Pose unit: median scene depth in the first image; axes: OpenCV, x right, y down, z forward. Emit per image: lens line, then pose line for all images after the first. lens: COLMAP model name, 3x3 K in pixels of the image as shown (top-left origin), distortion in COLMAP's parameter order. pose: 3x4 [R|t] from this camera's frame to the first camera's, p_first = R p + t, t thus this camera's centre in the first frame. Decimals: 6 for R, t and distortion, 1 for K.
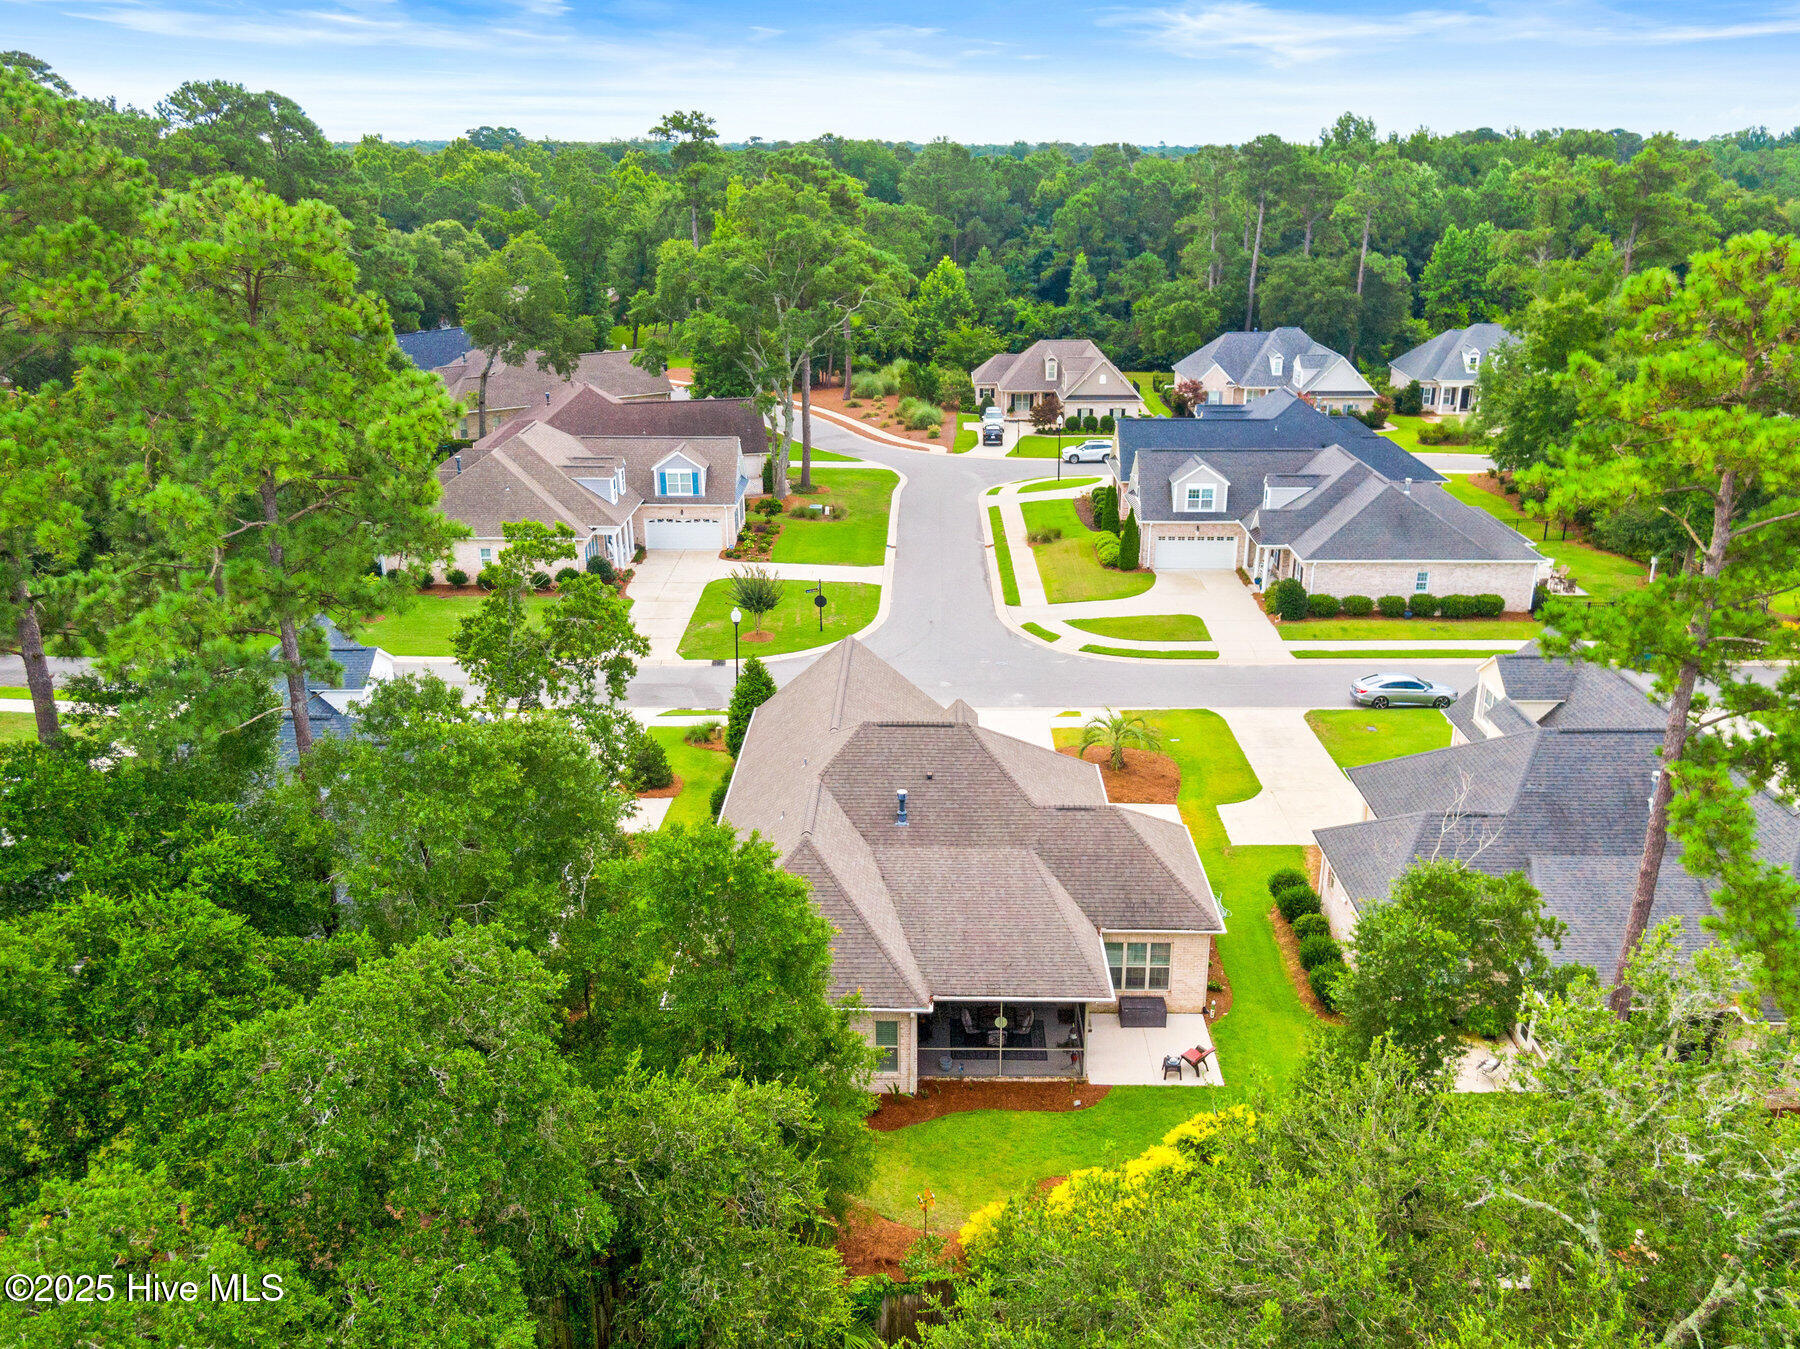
lens RADIAL K [[1402.0, 0, 900.0], [0, 1402.0, 674.5], [0, 0, 1]] dist [0.000634, 0.000236]
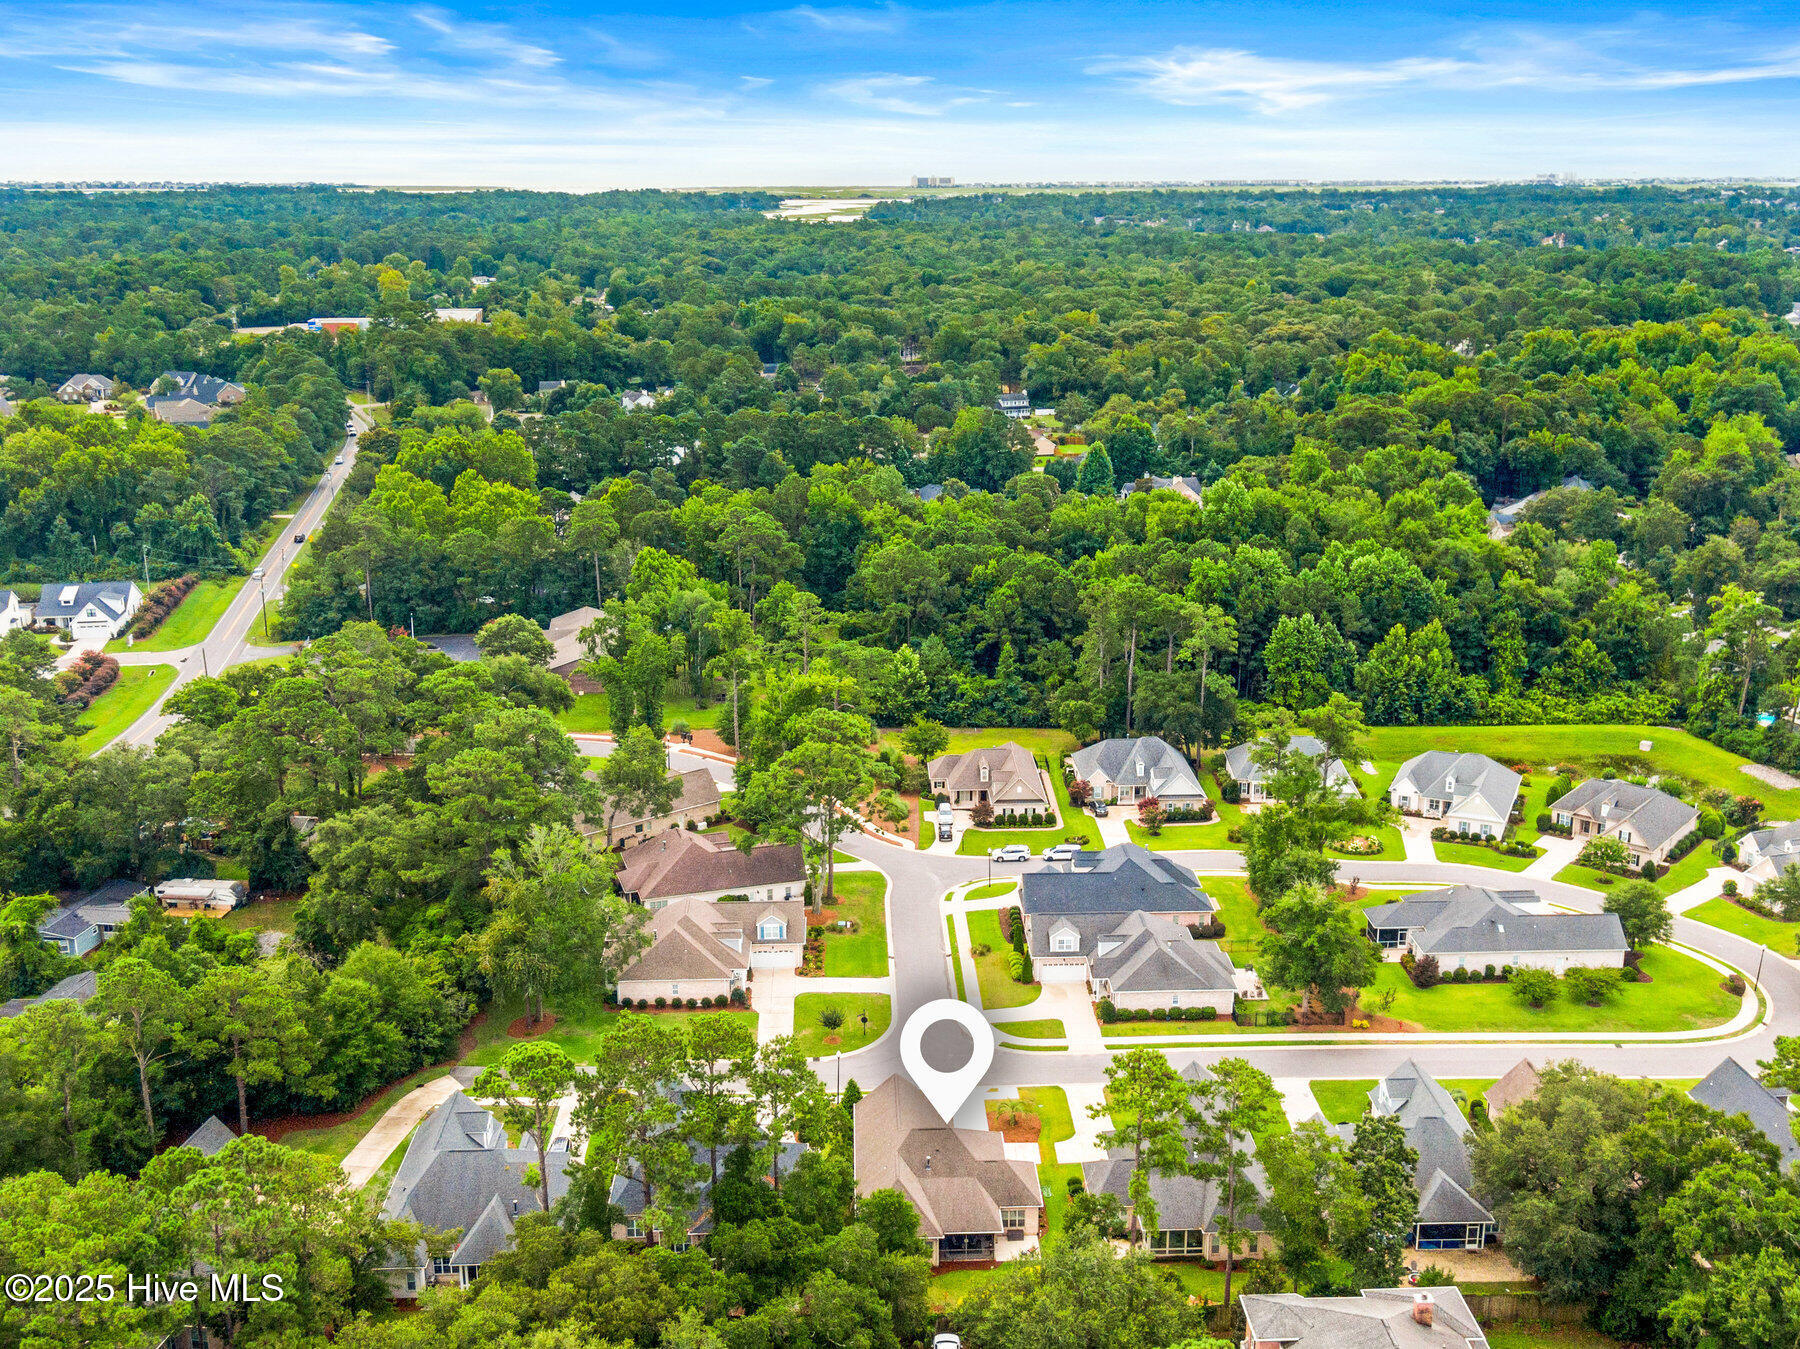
lens RADIAL K [[1851.7, 0, 900.0], [0, 1851.7, 674.5], [0, 0, 1]] dist [-0.001107, -0.001715]
pose [[0.998491, -0.017129, 0.052171, -0.123783], [0.019762, 0.998535, -0.050374, -0.371349], [-0.051231, 0.051329, 0.997367, -1.458698]]
